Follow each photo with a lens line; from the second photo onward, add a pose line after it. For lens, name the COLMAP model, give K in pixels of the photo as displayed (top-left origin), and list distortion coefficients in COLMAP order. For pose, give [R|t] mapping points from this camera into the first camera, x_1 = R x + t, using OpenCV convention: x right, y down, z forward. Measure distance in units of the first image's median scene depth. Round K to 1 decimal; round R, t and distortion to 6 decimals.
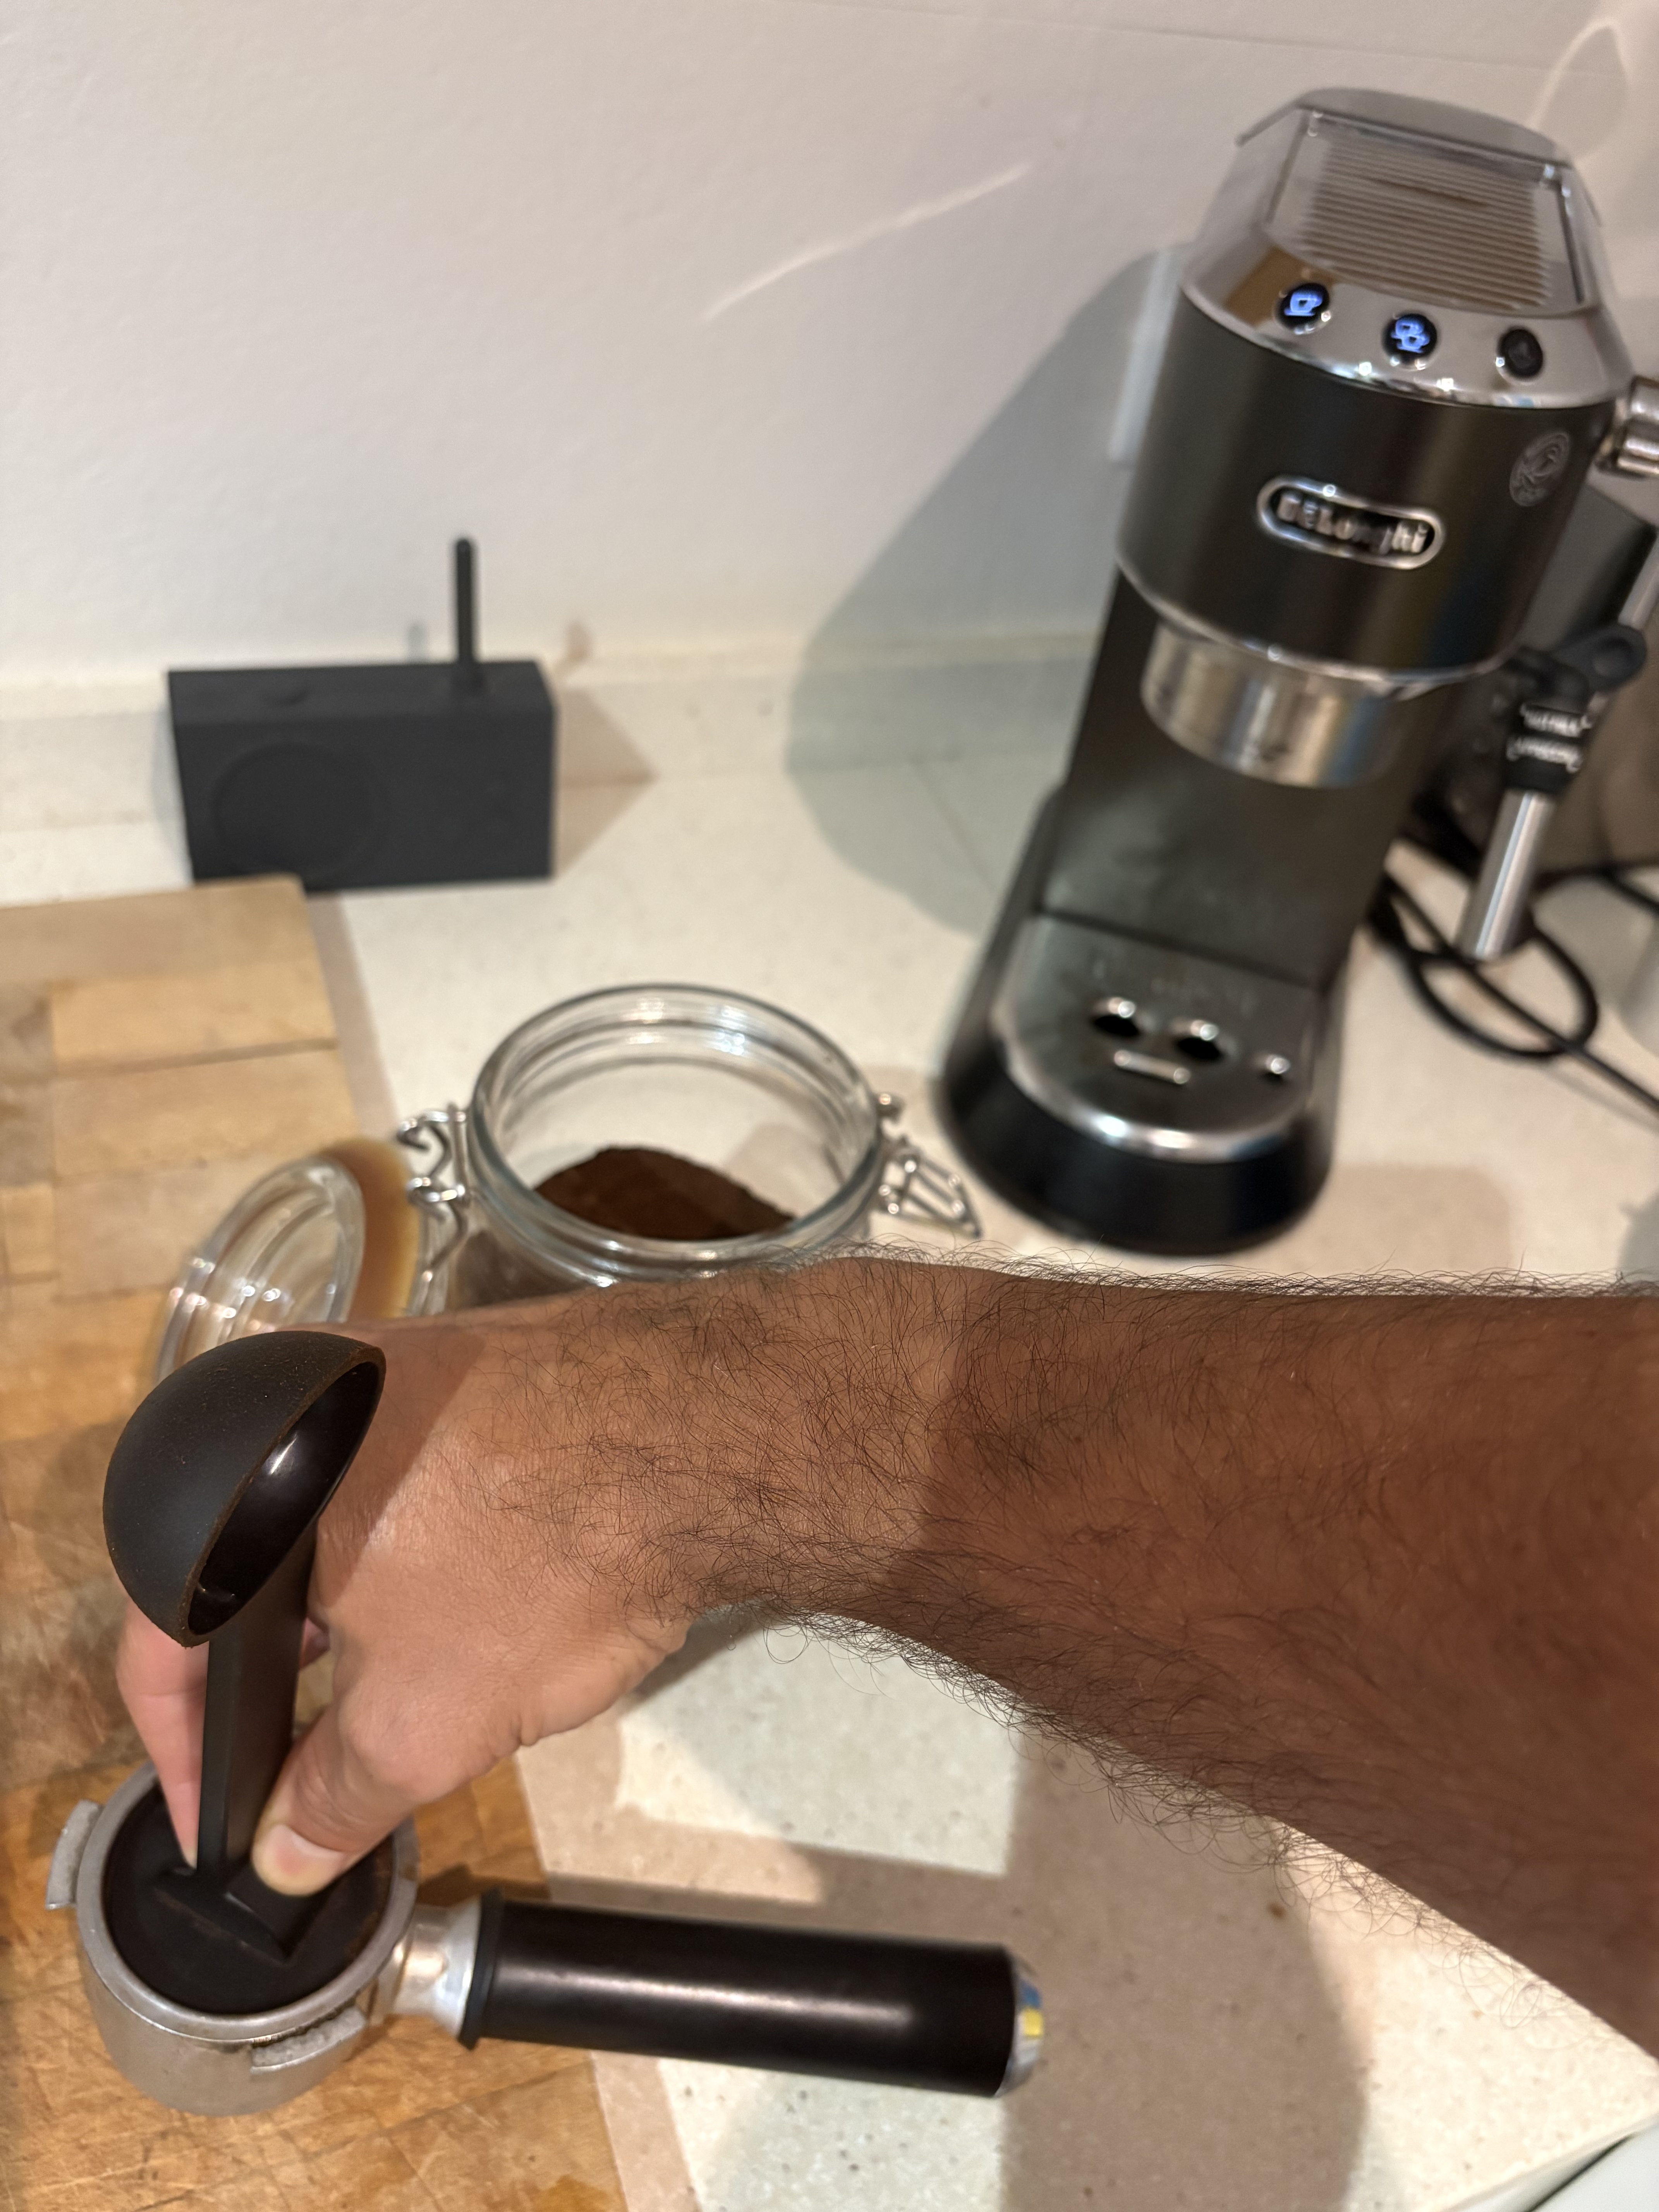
lens RADIAL K [[1699.8, 0, 886.3], [0, 1699.8, 1100.3], [0, 0, 1]] dist [0.106359, -0.159871]
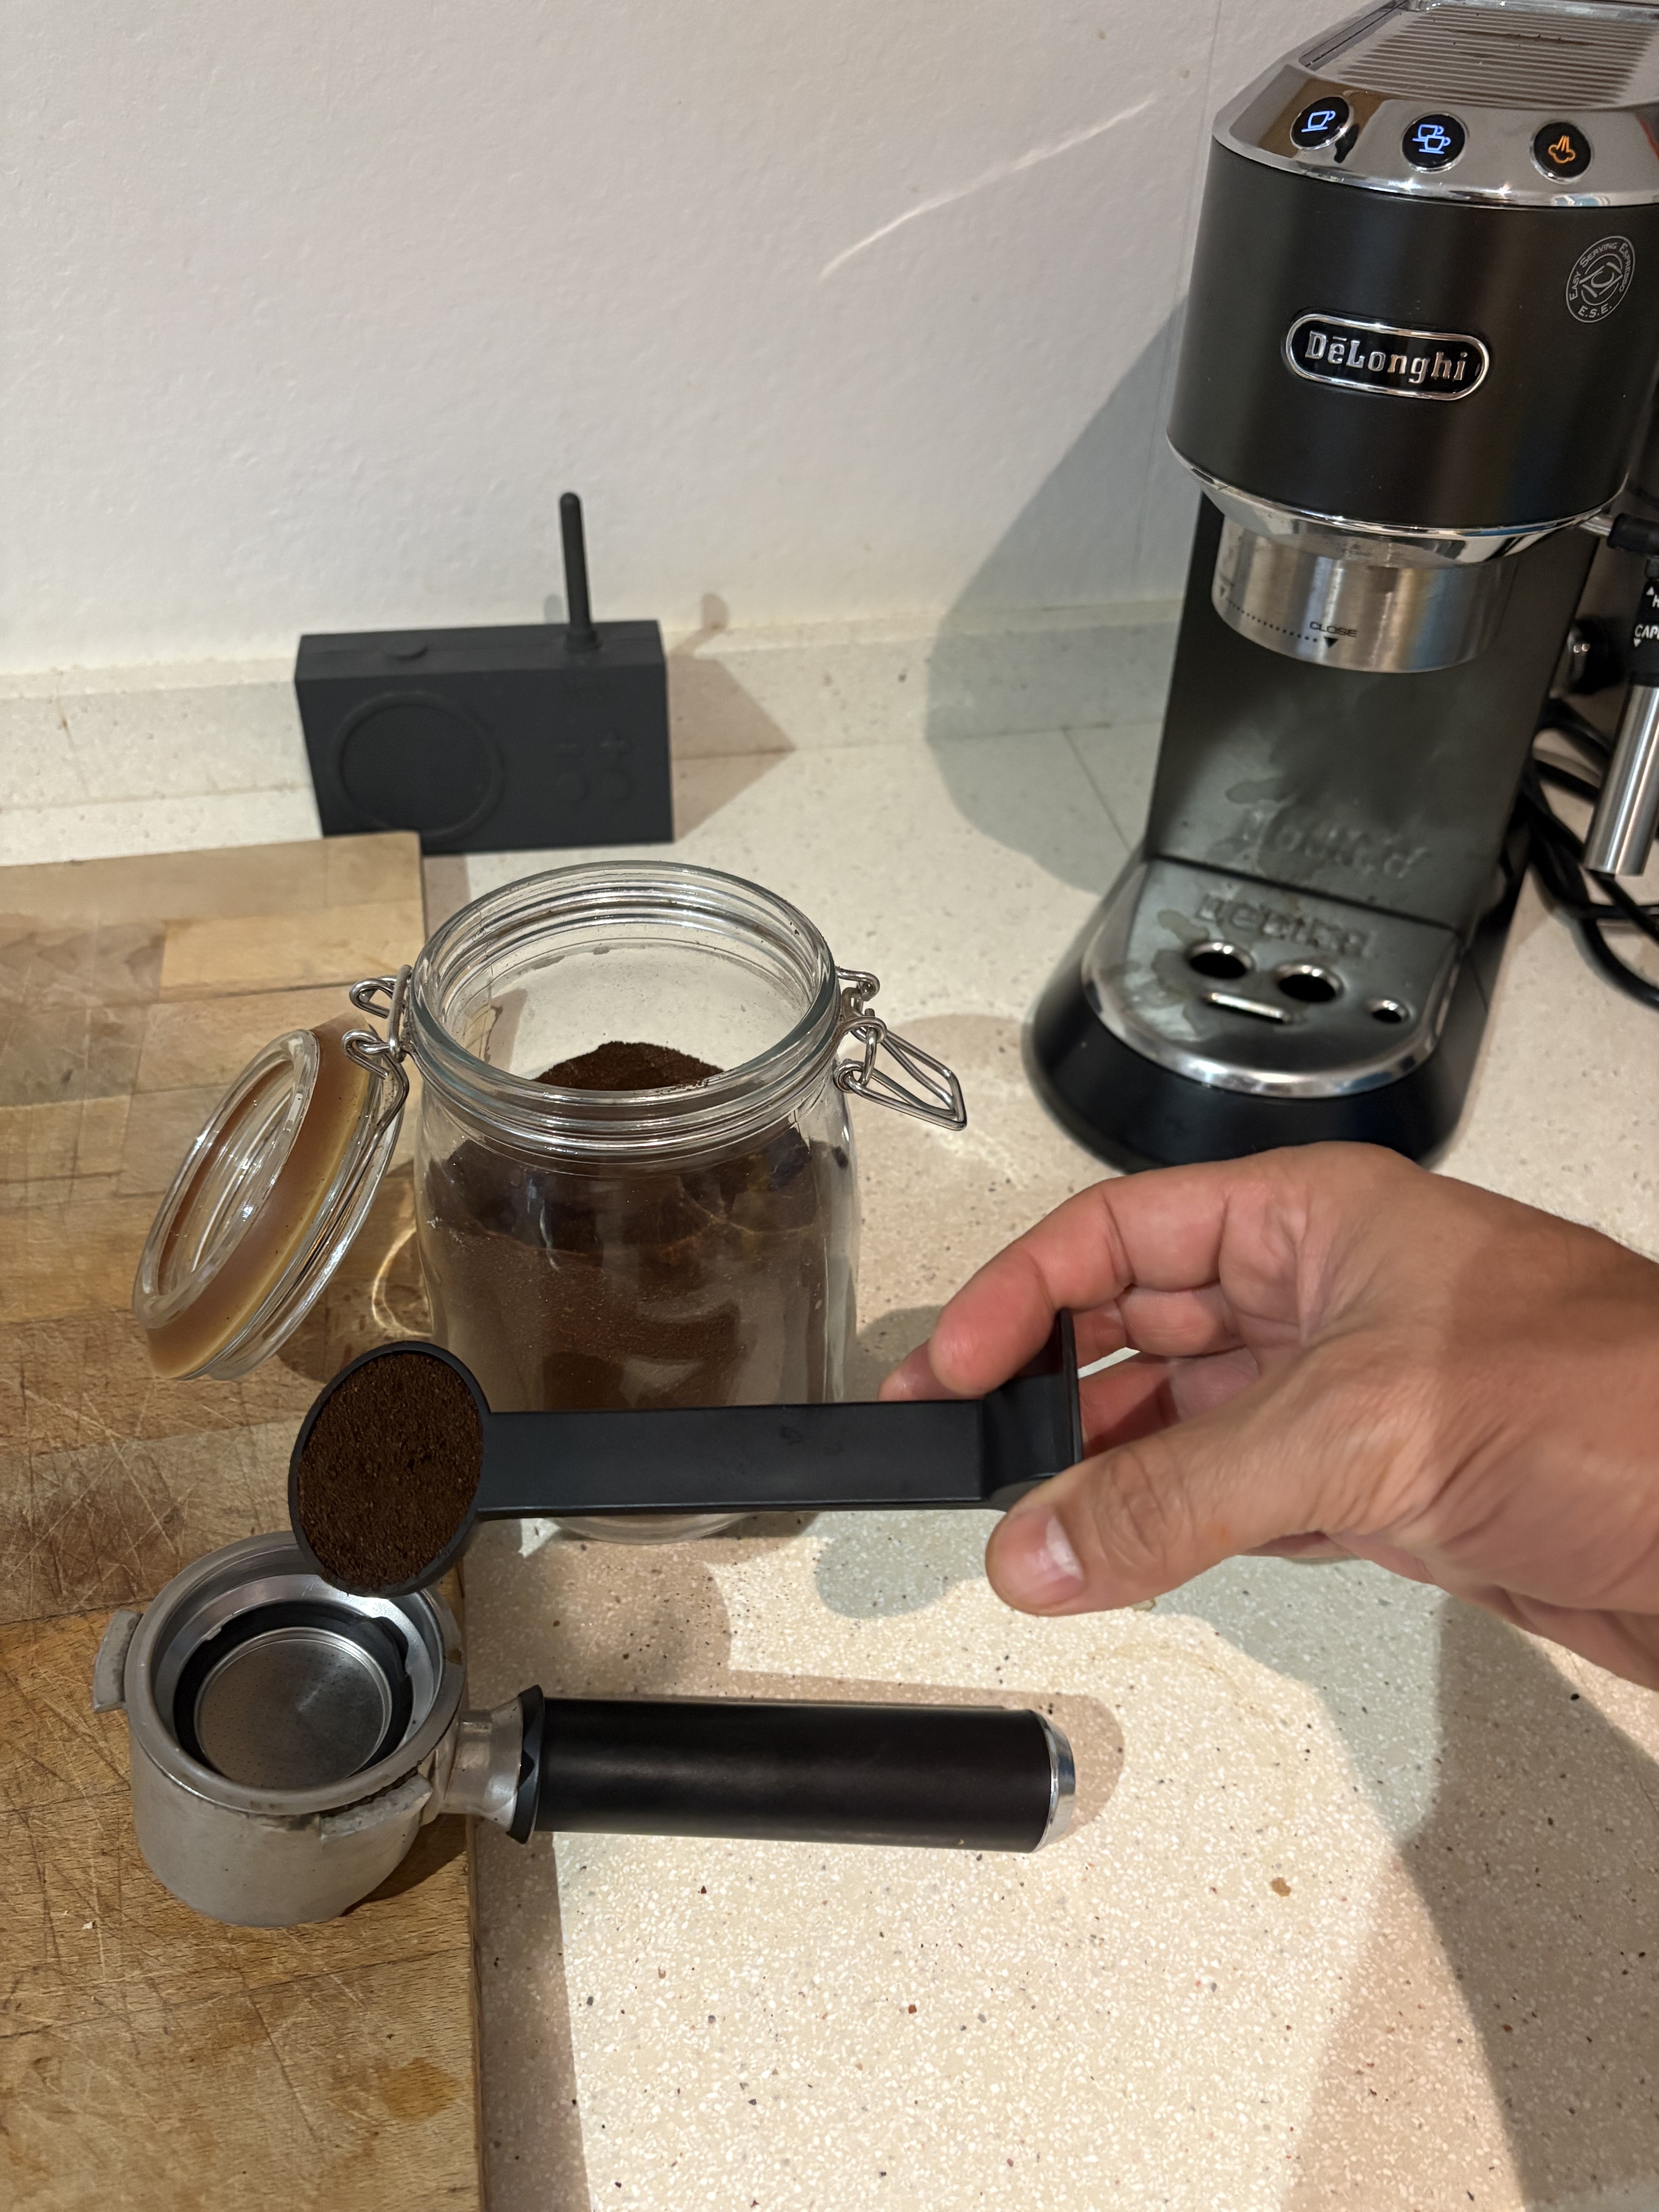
lens RADIAL K [[1699.8, 0, 886.3], [0, 1699.8, 1100.3], [0, 0, 1]] dist [0.106359, -0.159871]
pose [[0.982752, 0.009735, -0.184673, 0.183313], [-0.018678, 0.998732, -0.046749, 0.108198], [0.183984, 0.049392, 0.981687, 0.071787]]
